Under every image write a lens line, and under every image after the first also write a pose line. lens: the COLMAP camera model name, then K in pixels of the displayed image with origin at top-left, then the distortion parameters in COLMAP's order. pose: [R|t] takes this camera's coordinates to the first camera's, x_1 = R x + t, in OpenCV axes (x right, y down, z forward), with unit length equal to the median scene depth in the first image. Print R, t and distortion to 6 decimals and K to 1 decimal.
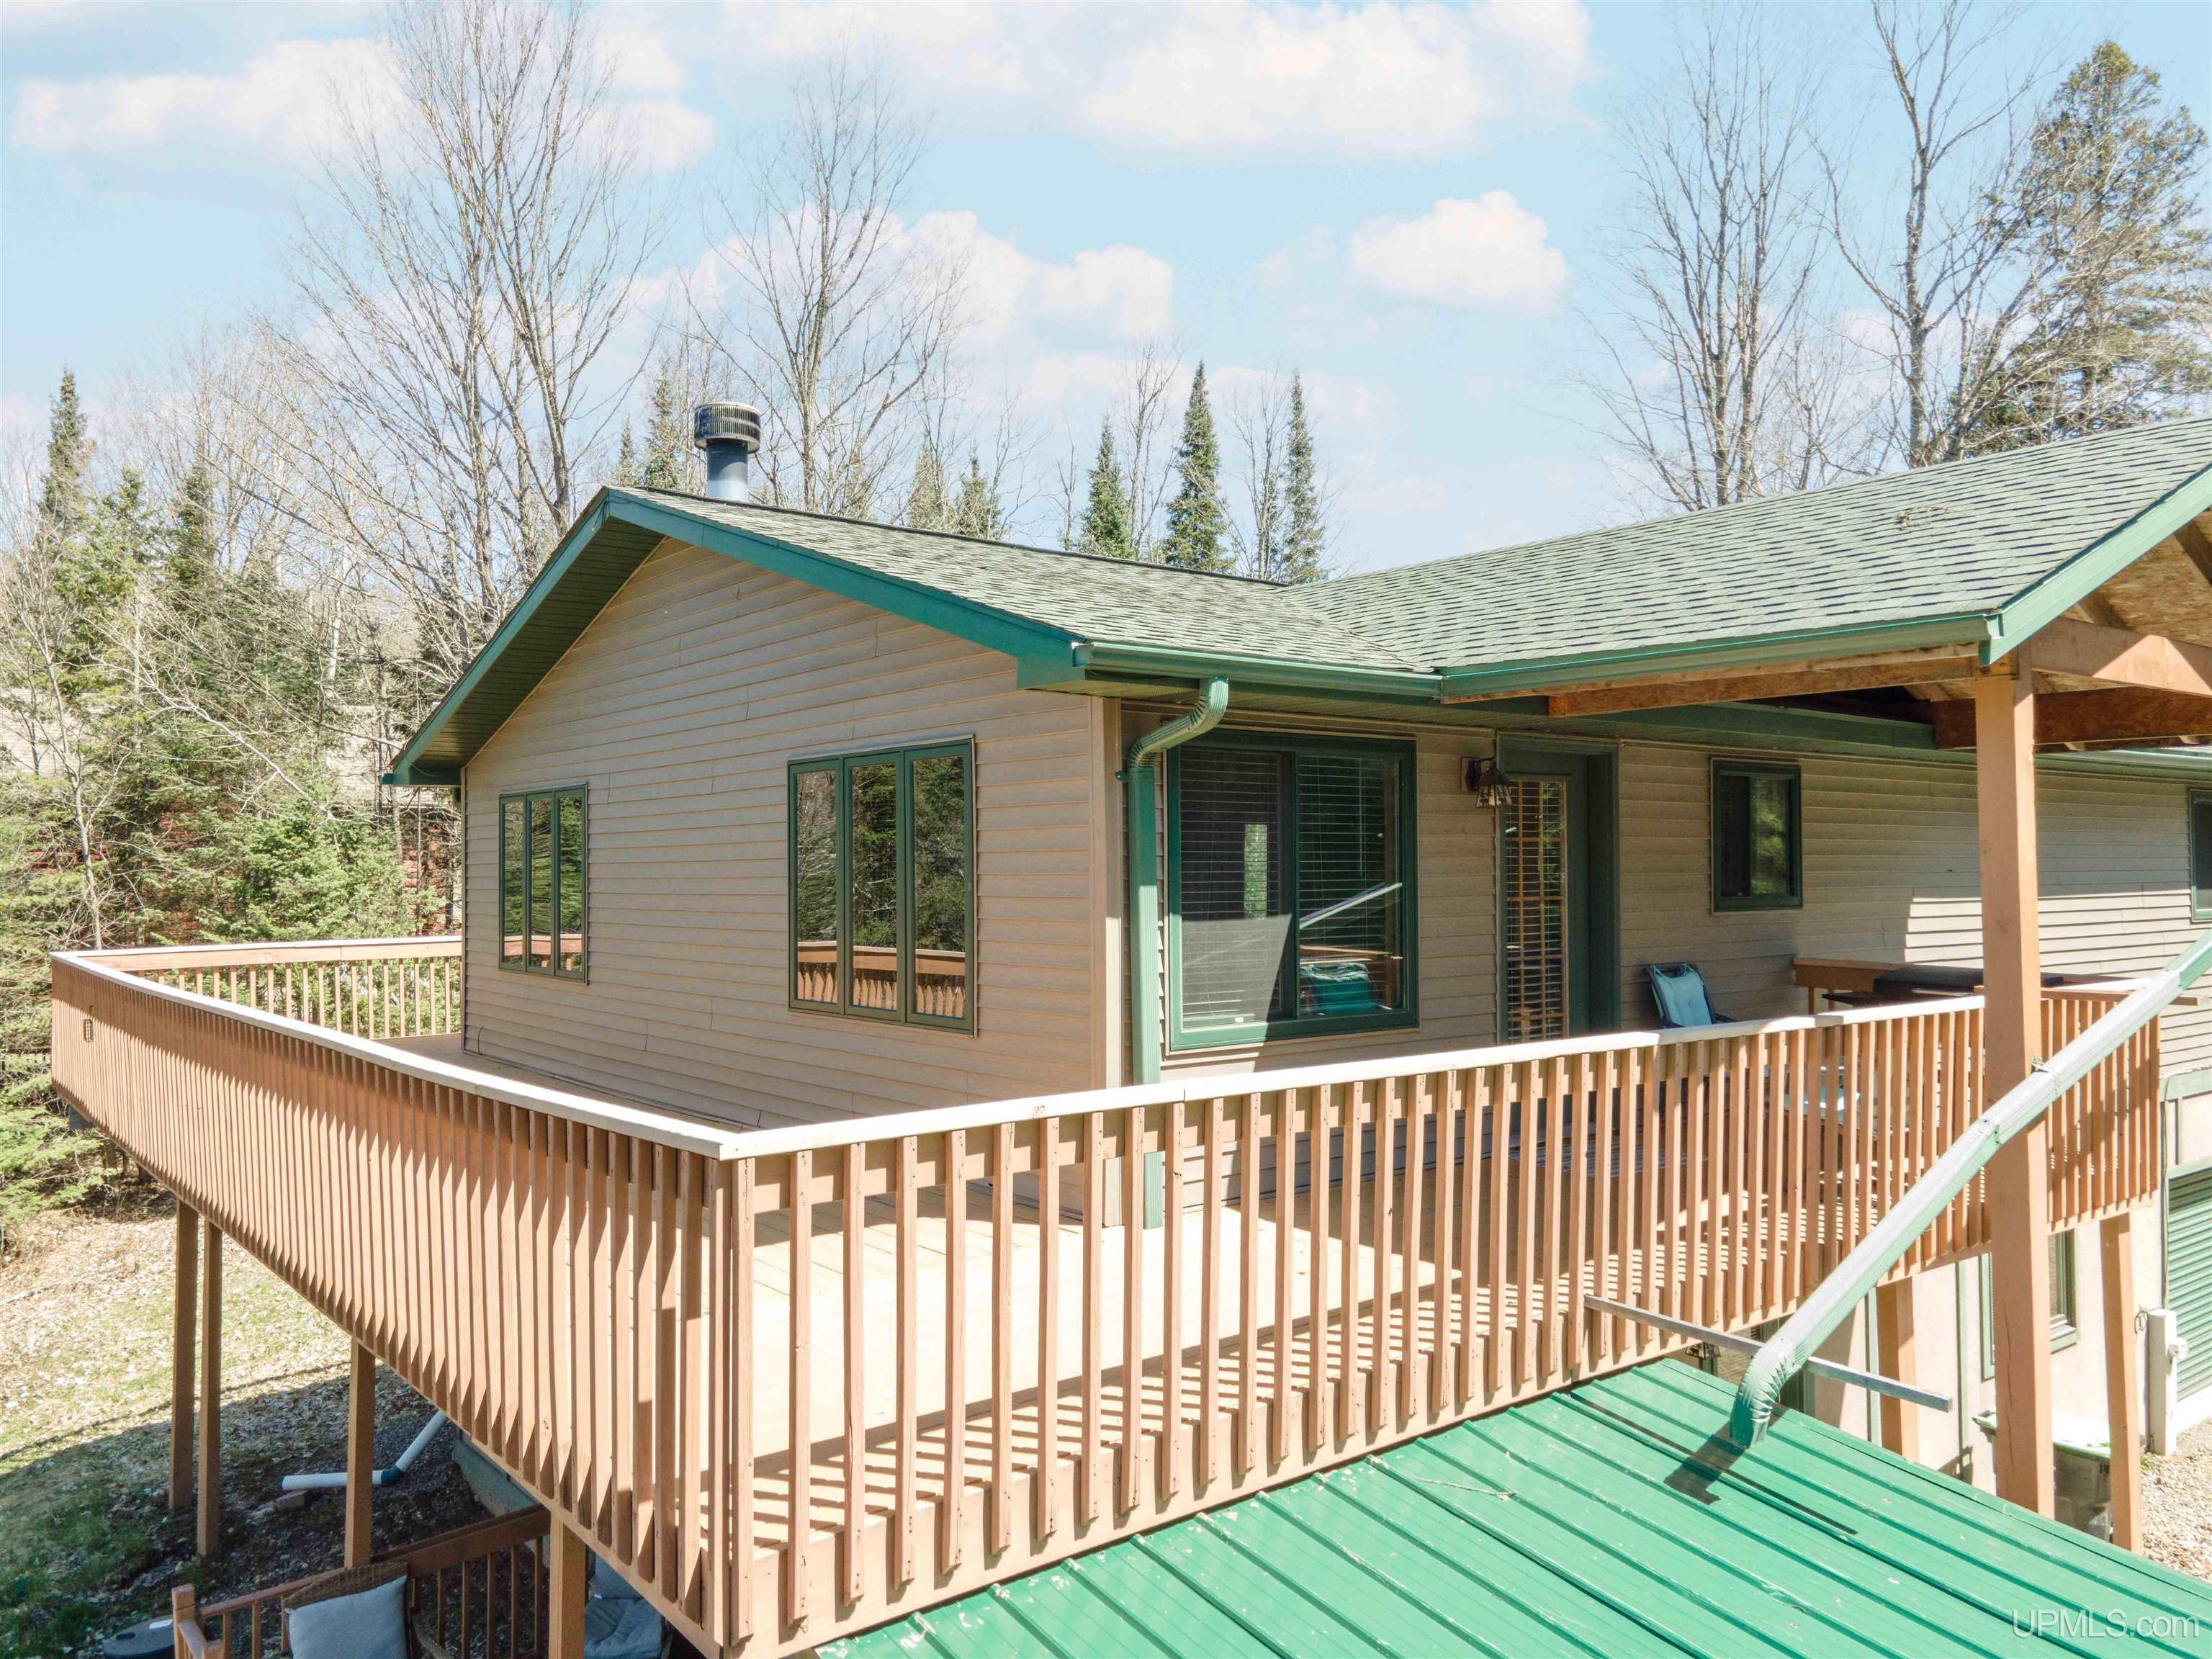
lens RADIAL K [[1597.2, 0, 1106.0], [0, 1597.2, 829.5], [0, 0, 1]] dist [0.089486, -0.087632]
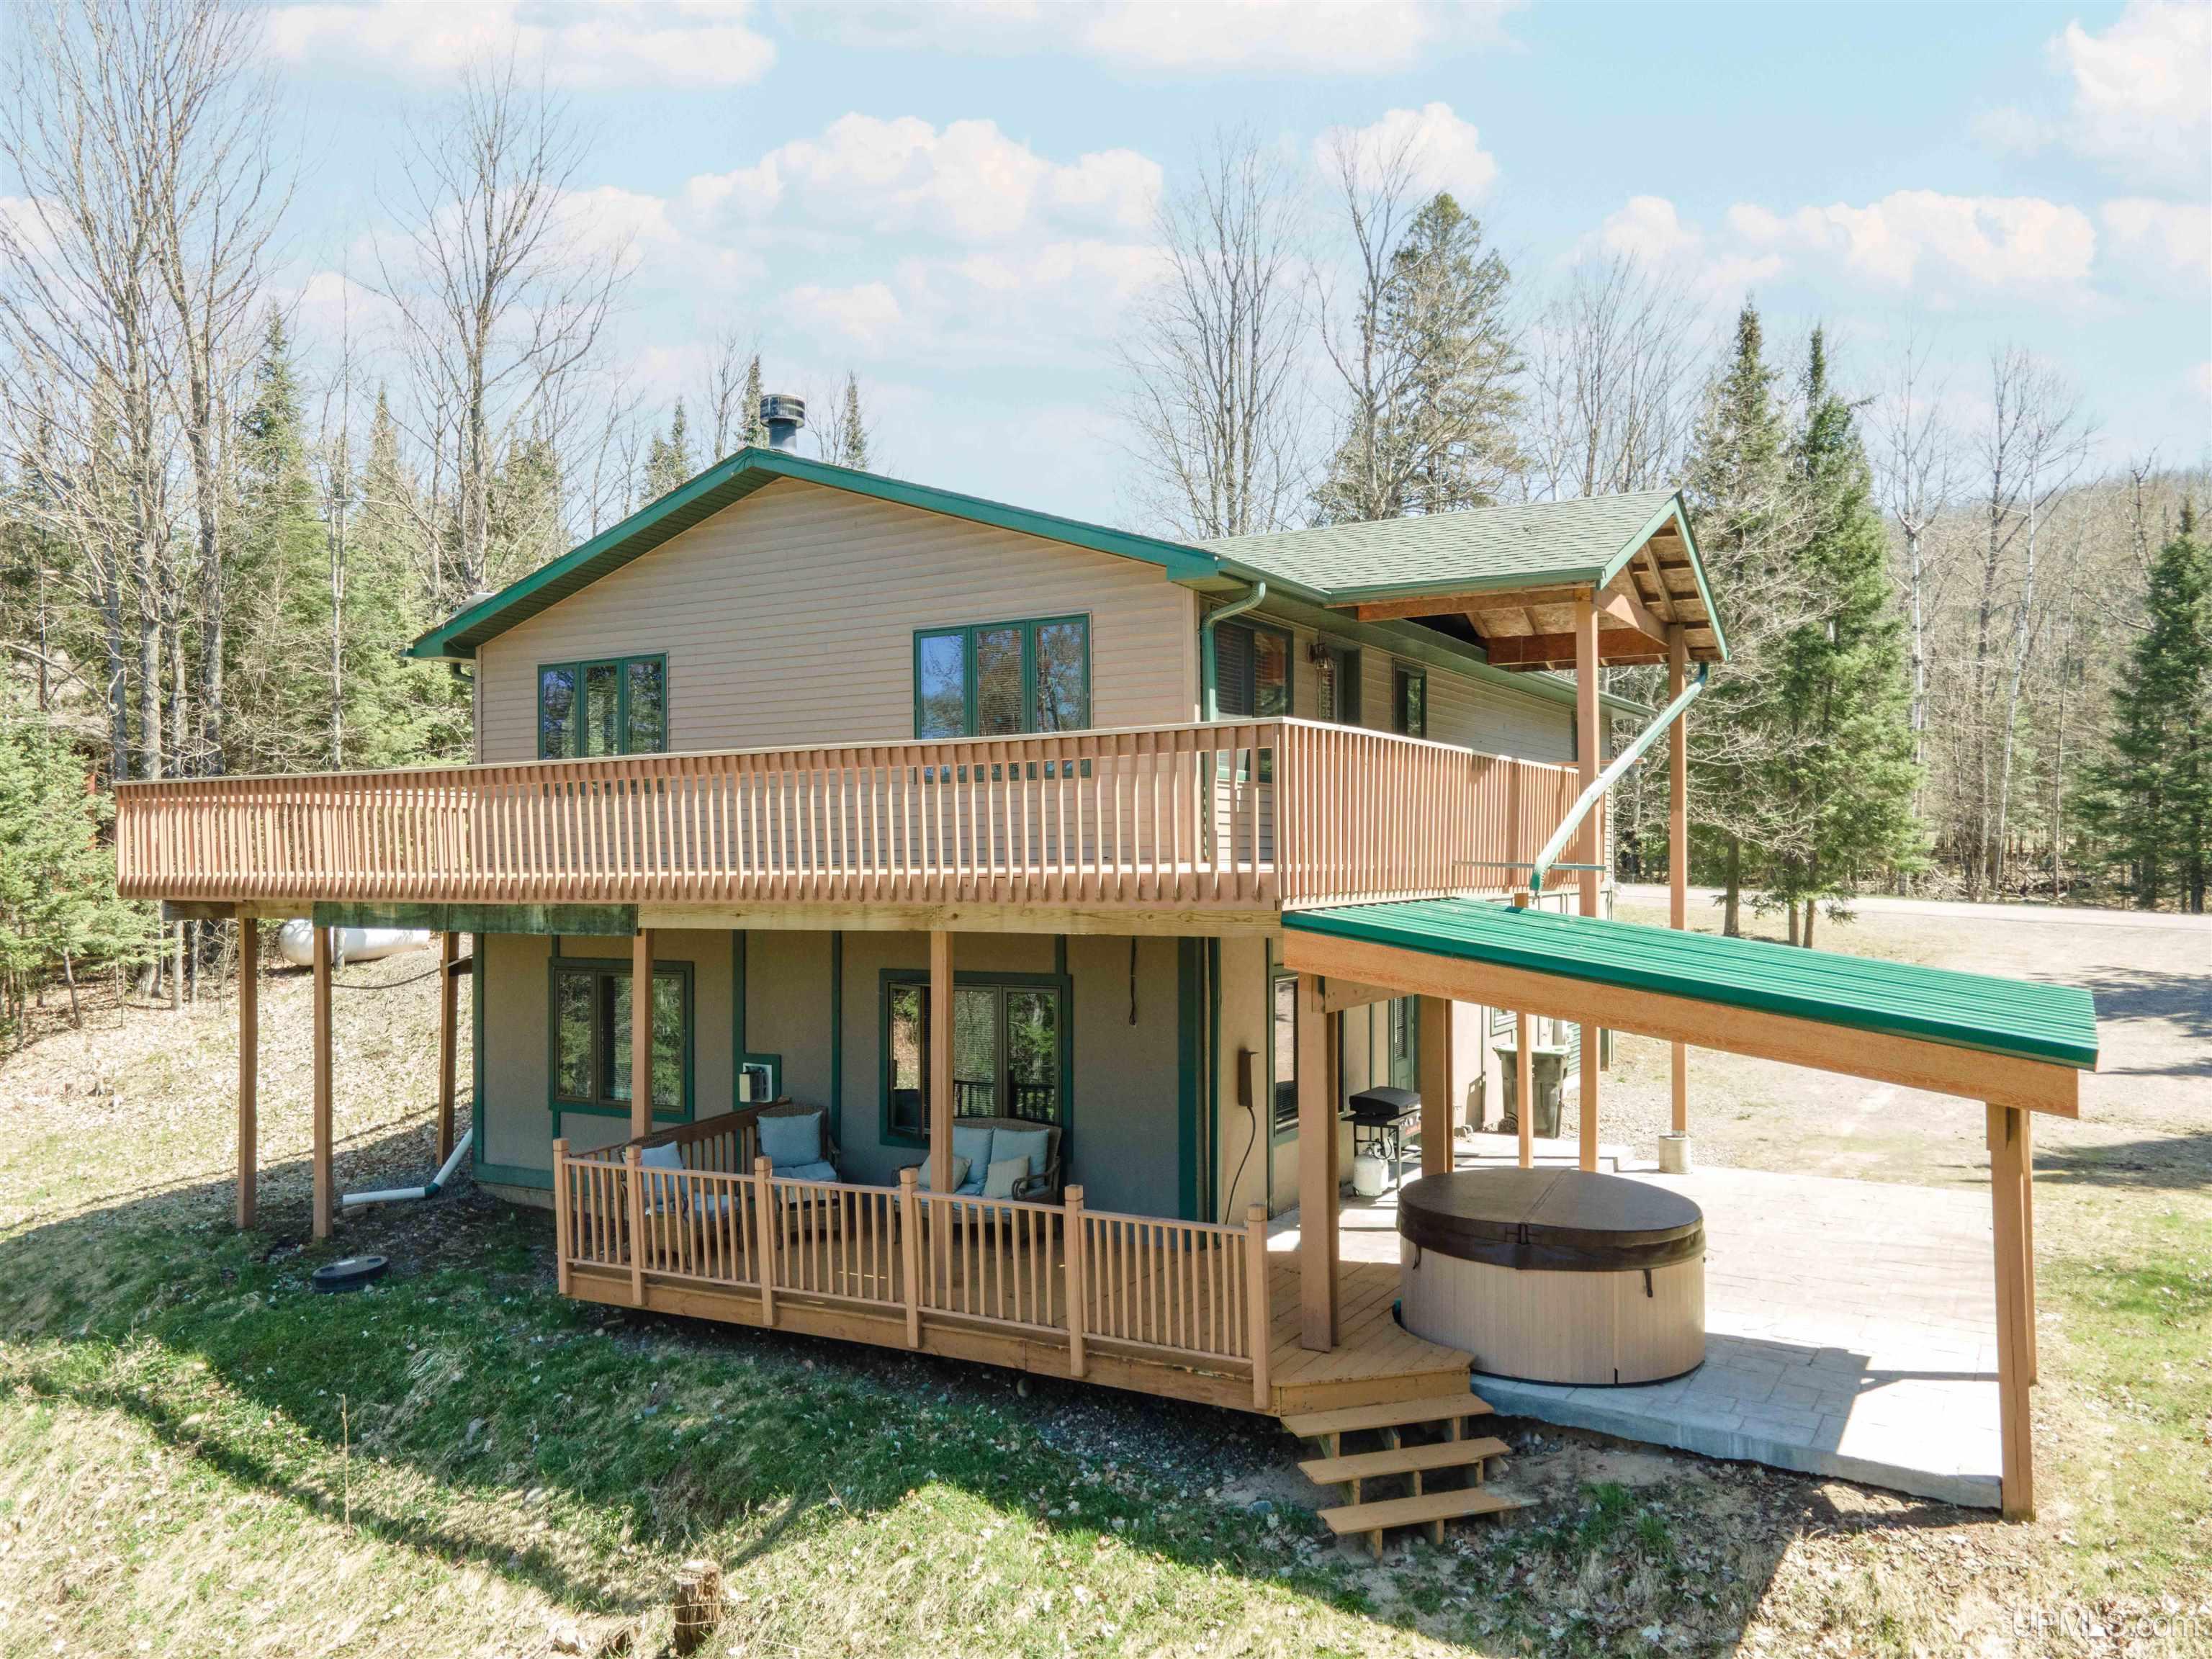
lens RADIAL K [[1617.1, 0, 1106.0], [0, 1617.1, 829.5], [0, 0, 1]] dist [0.080271, -0.131017]
pose [[0.928123, 0.008303, 0.372180, -0.506823], [-0.008644, 0.999962, -0.000753, 0.128225], [-0.372172, -0.002518, 0.928160, -0.470842]]
